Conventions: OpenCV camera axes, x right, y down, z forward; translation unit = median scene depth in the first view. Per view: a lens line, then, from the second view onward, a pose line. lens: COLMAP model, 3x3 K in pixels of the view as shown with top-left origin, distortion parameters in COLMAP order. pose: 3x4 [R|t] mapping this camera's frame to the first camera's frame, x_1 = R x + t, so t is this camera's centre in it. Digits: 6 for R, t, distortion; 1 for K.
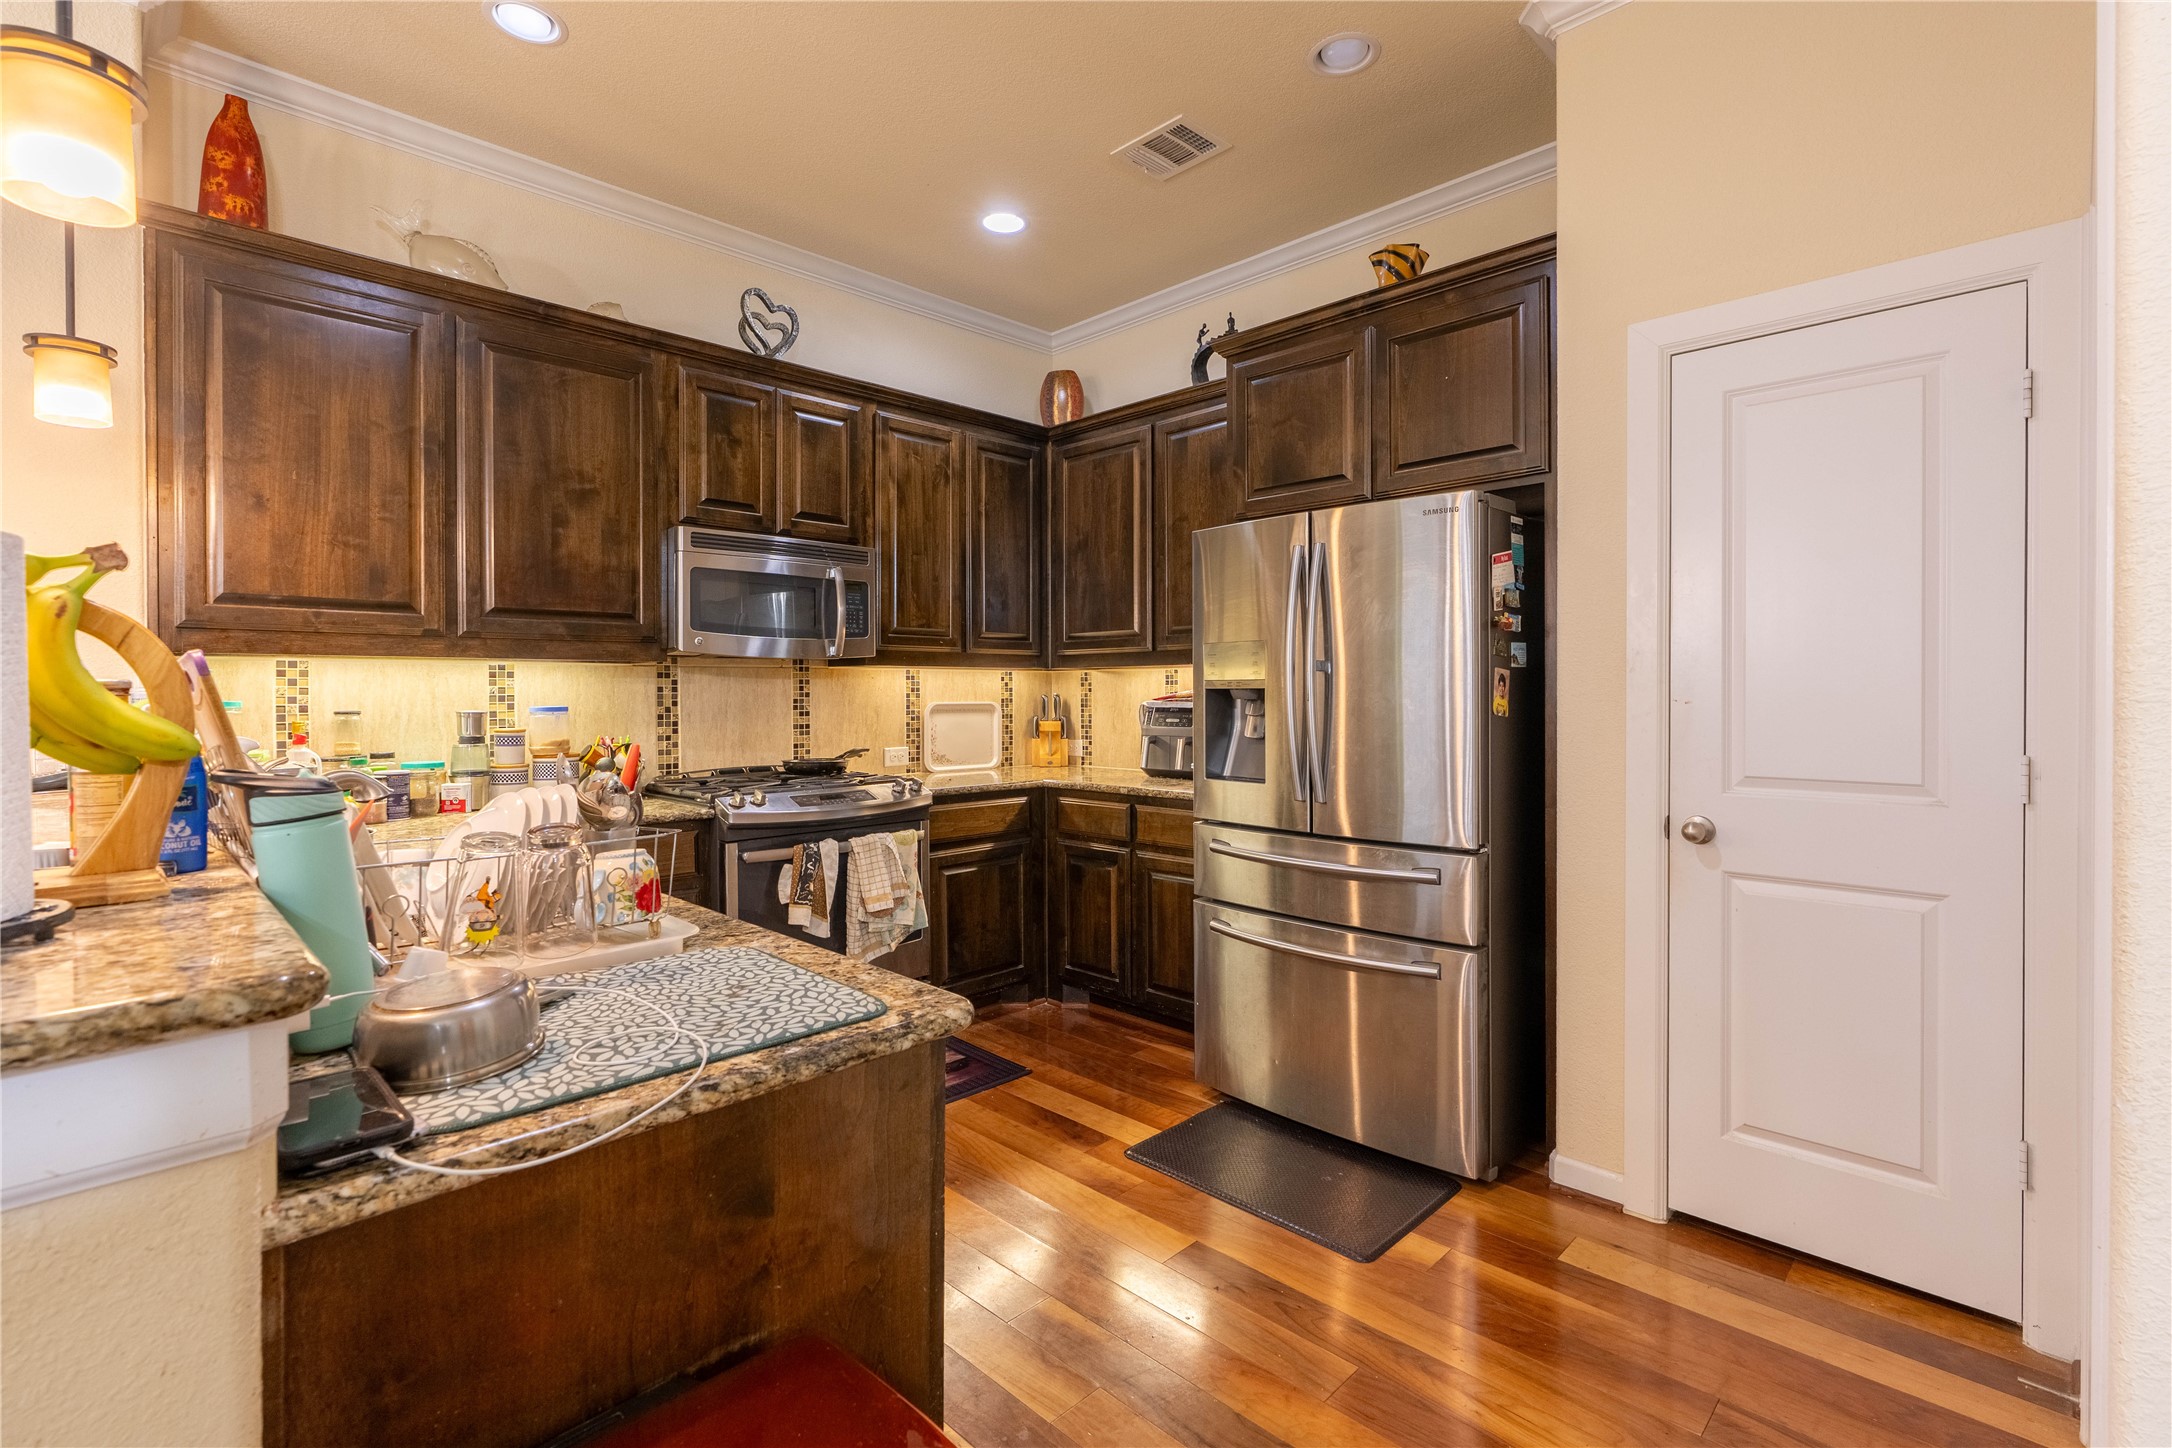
lens RADIAL K [[985.3, 0, 1097.3], [0, 985.3, 705.1], [0, 0, 1]] dist [-0.005872, 0.002463]
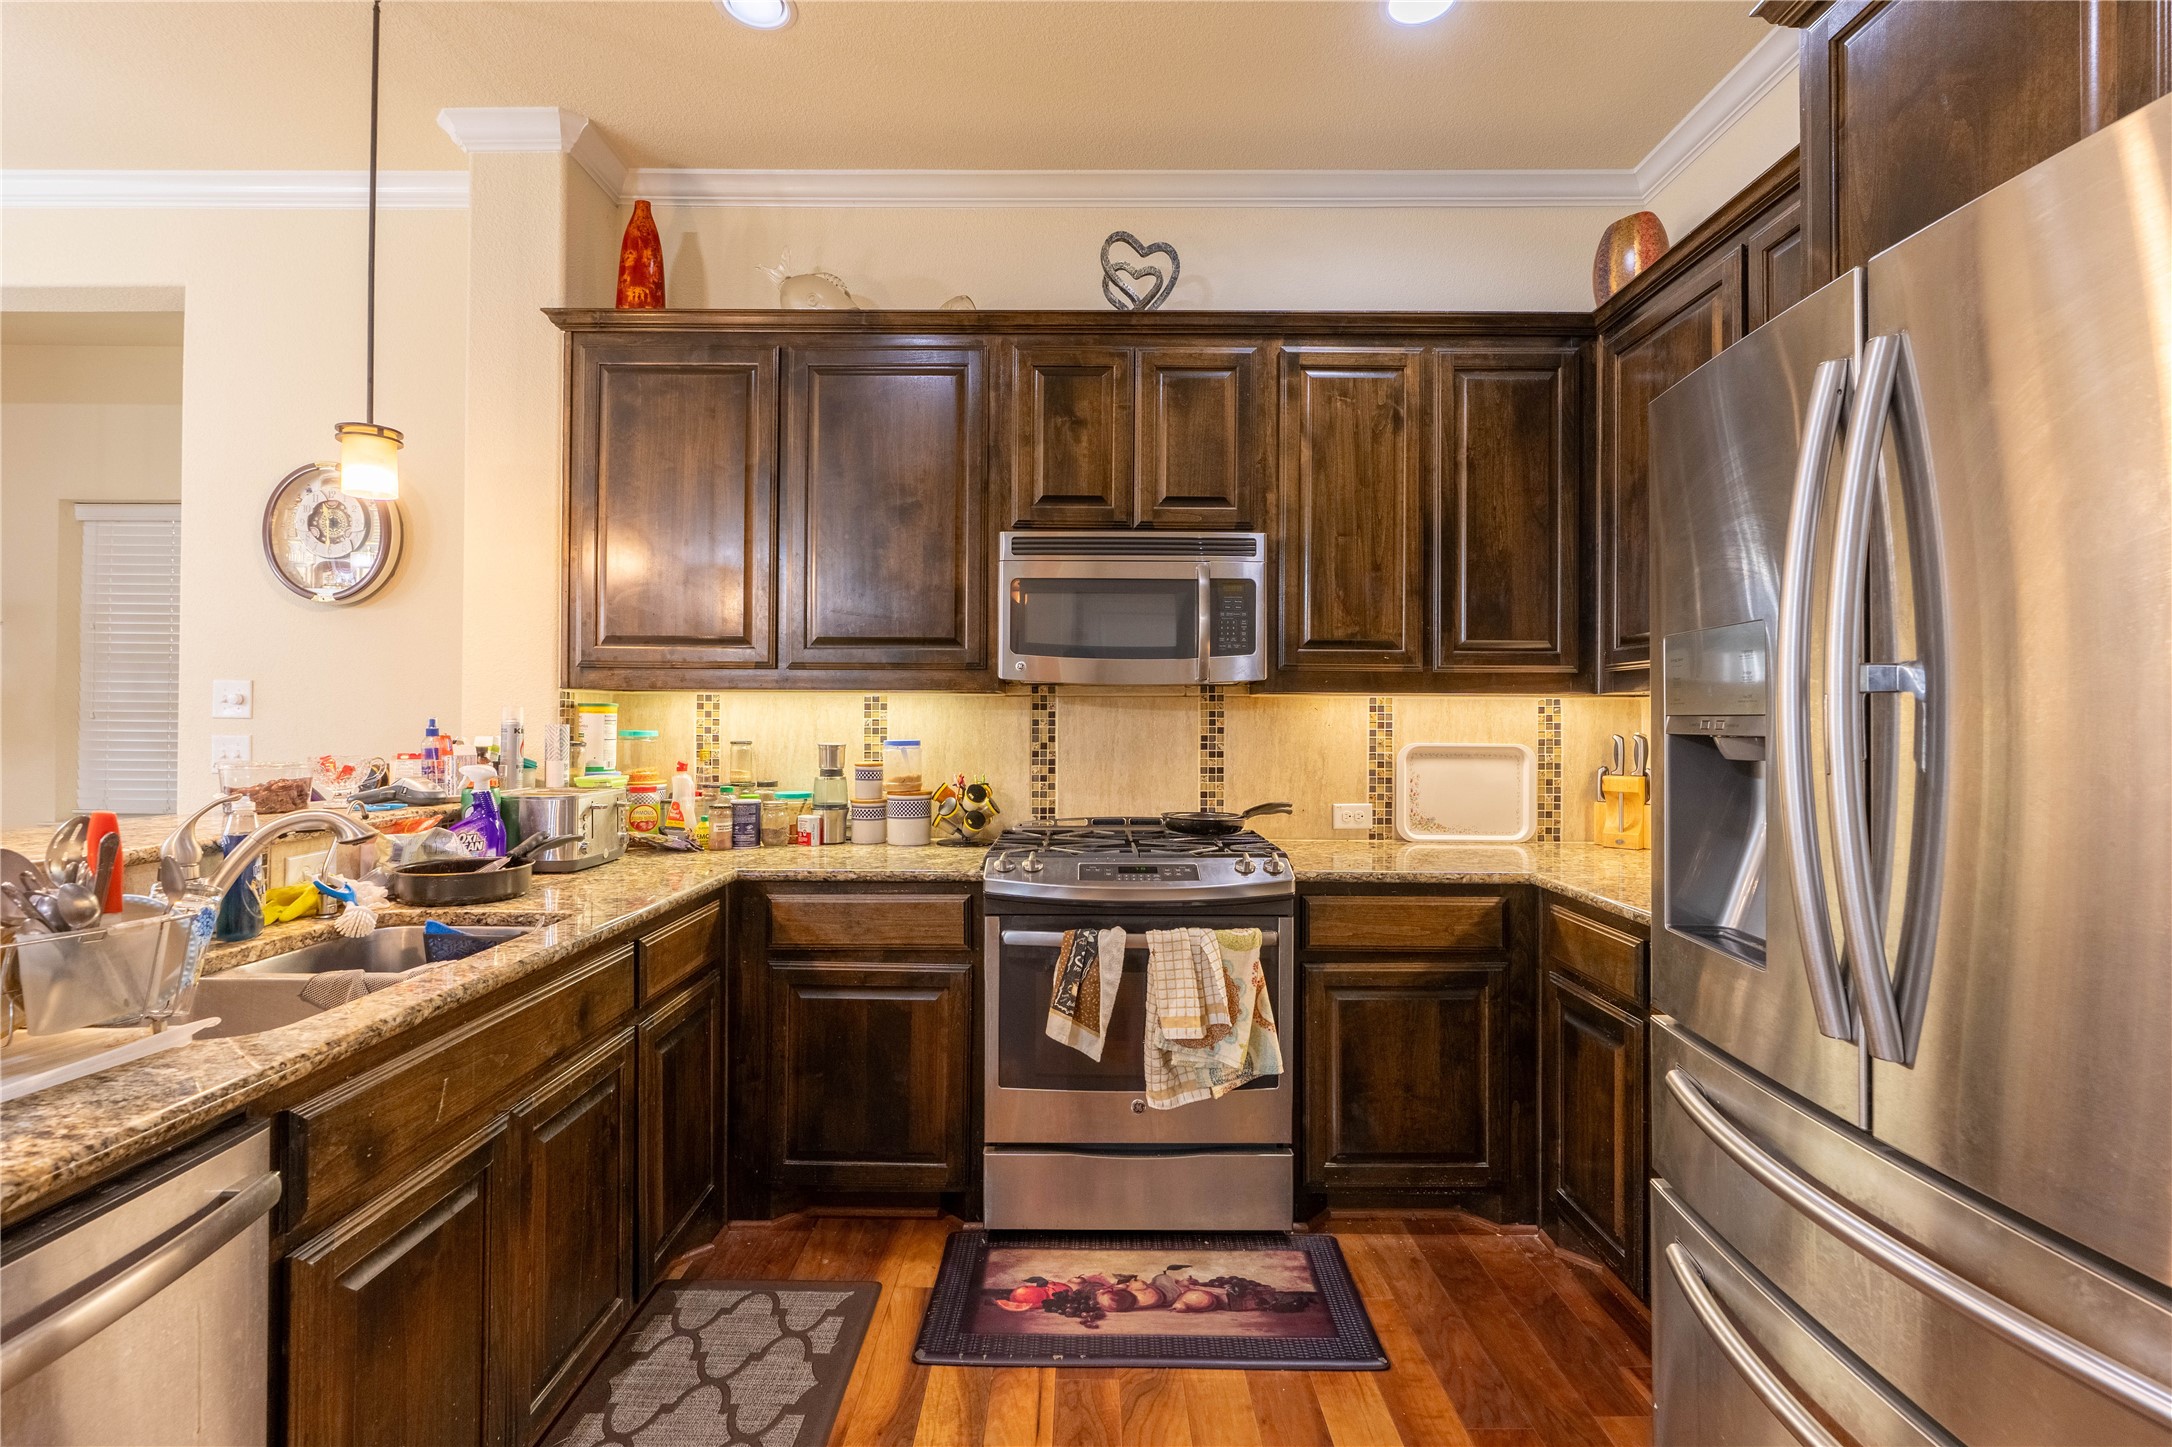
lens RADIAL K [[985.3, 0, 1085.2], [0, 985.3, 714.5], [0, 0, 1]] dist [-0.005872, 0.002463]
pose [[0.702645, 0.003545, -0.711532, 0.205162], [-0.017088, 0.999783, -0.011894, -0.012893], [0.711336, 0.020516, 0.702553, 0.396344]]
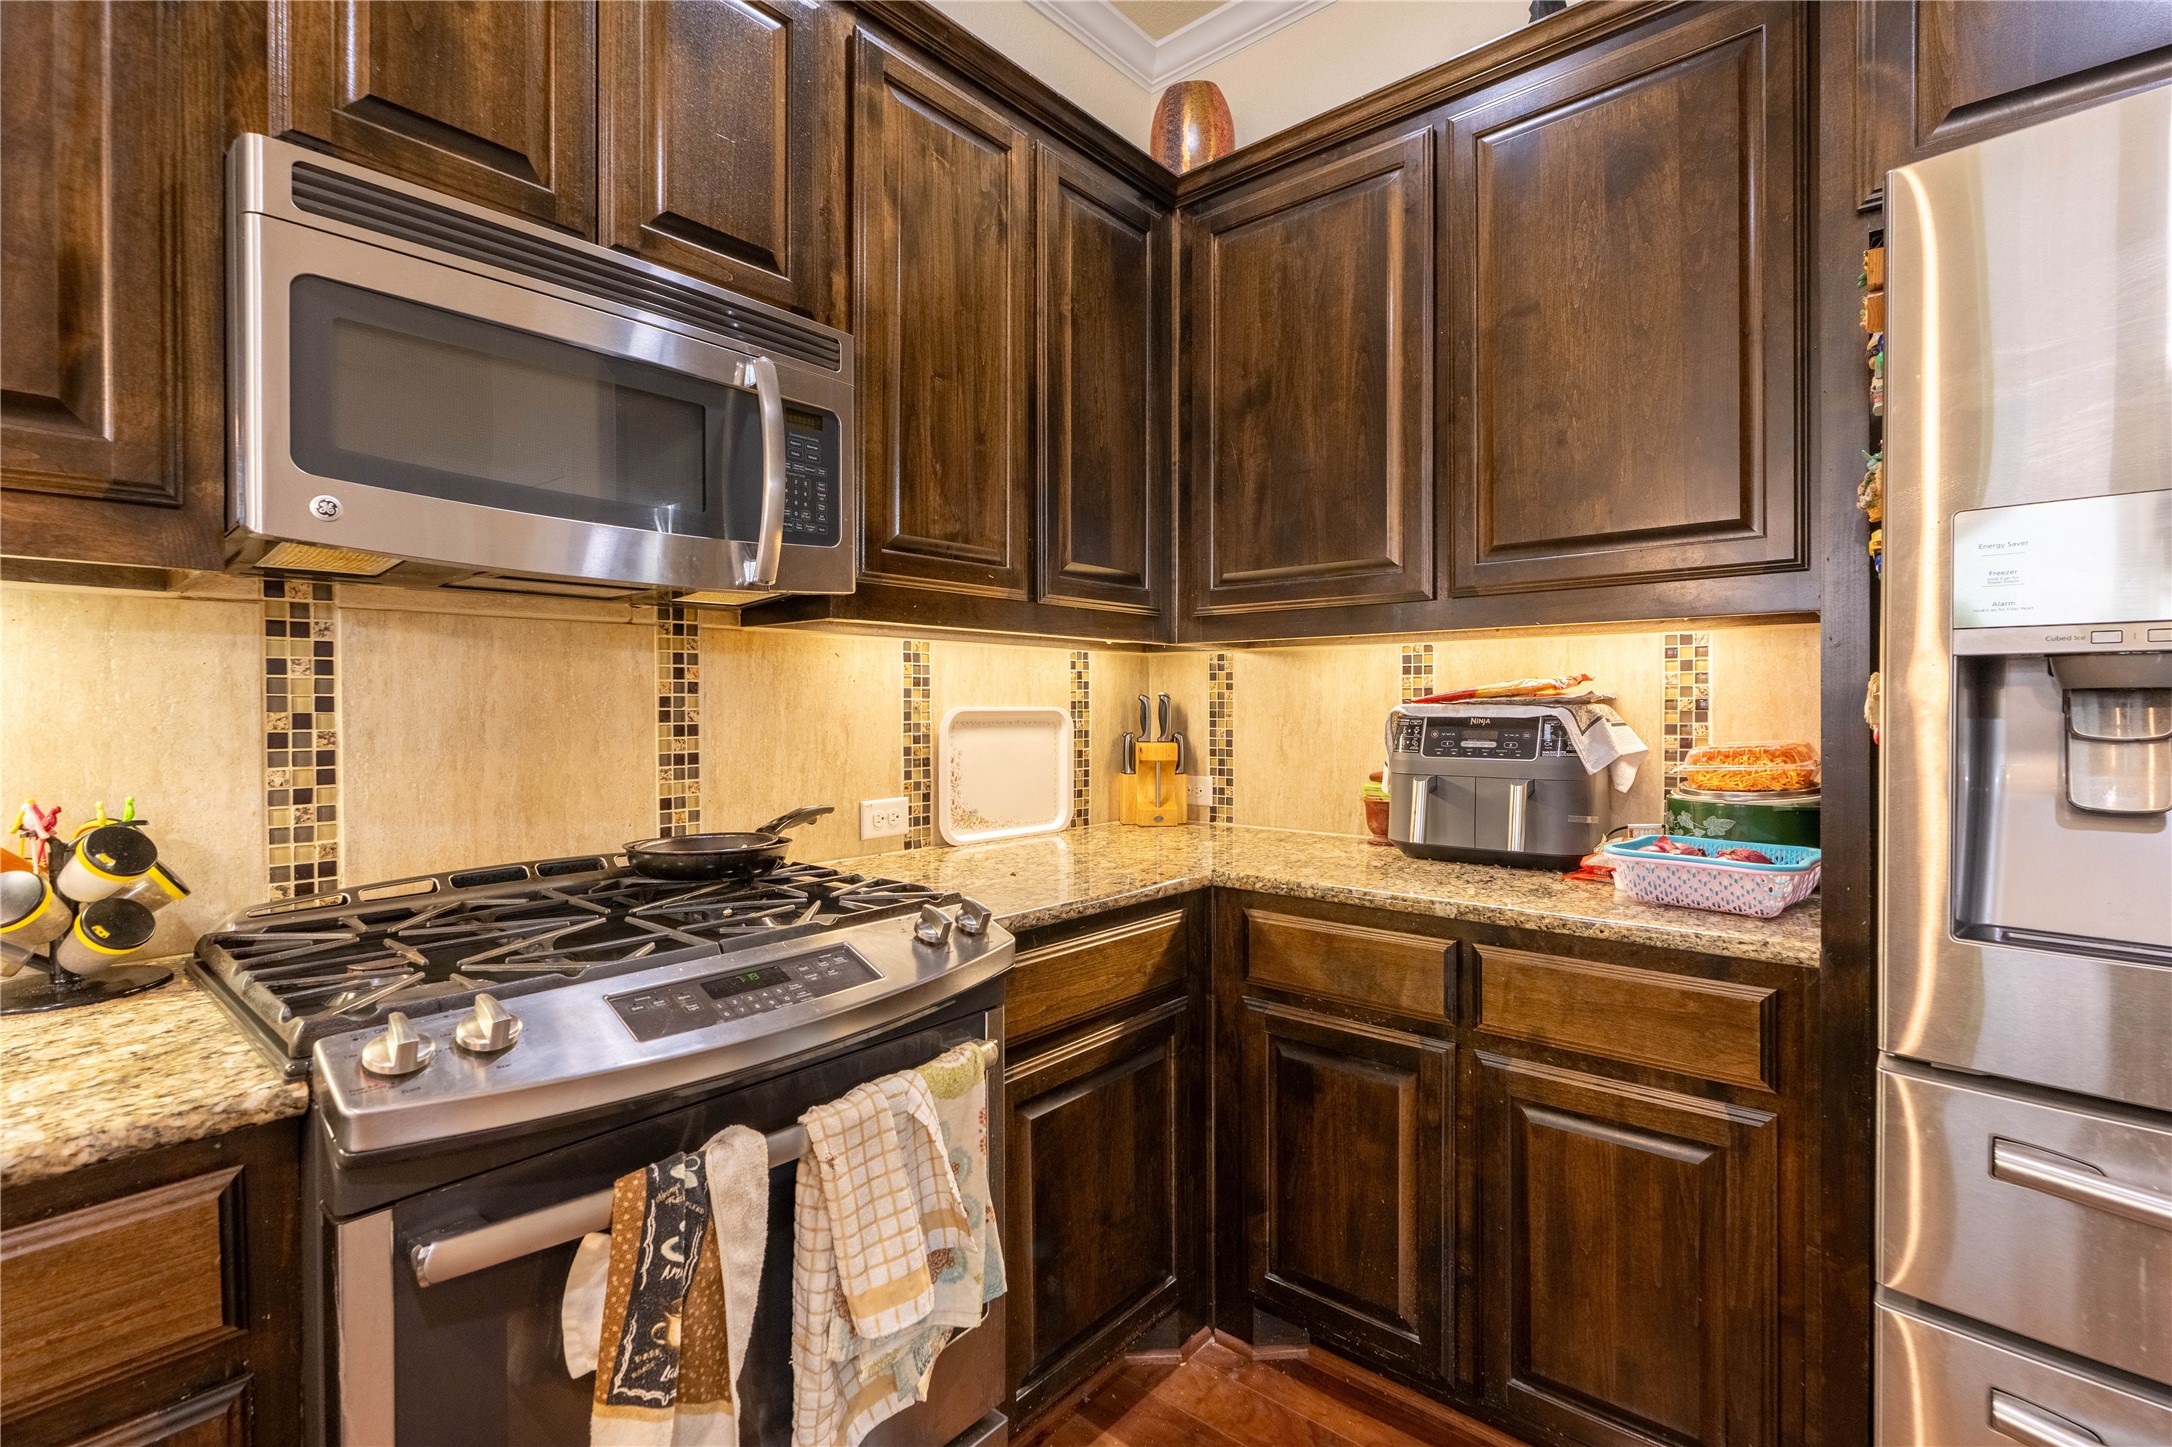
lens RADIAL K [[985.3, 0, 1093.6], [0, 985.3, 716.0], [0, 0, 1]] dist [-0.005872, 0.002463]
pose [[0.997576, 0.000605, 0.069589, -0.155964], [-0.000442, 0.999997, -0.002361, 0.003543], [-0.069590, 0.002325, 0.997573, 0.584739]]
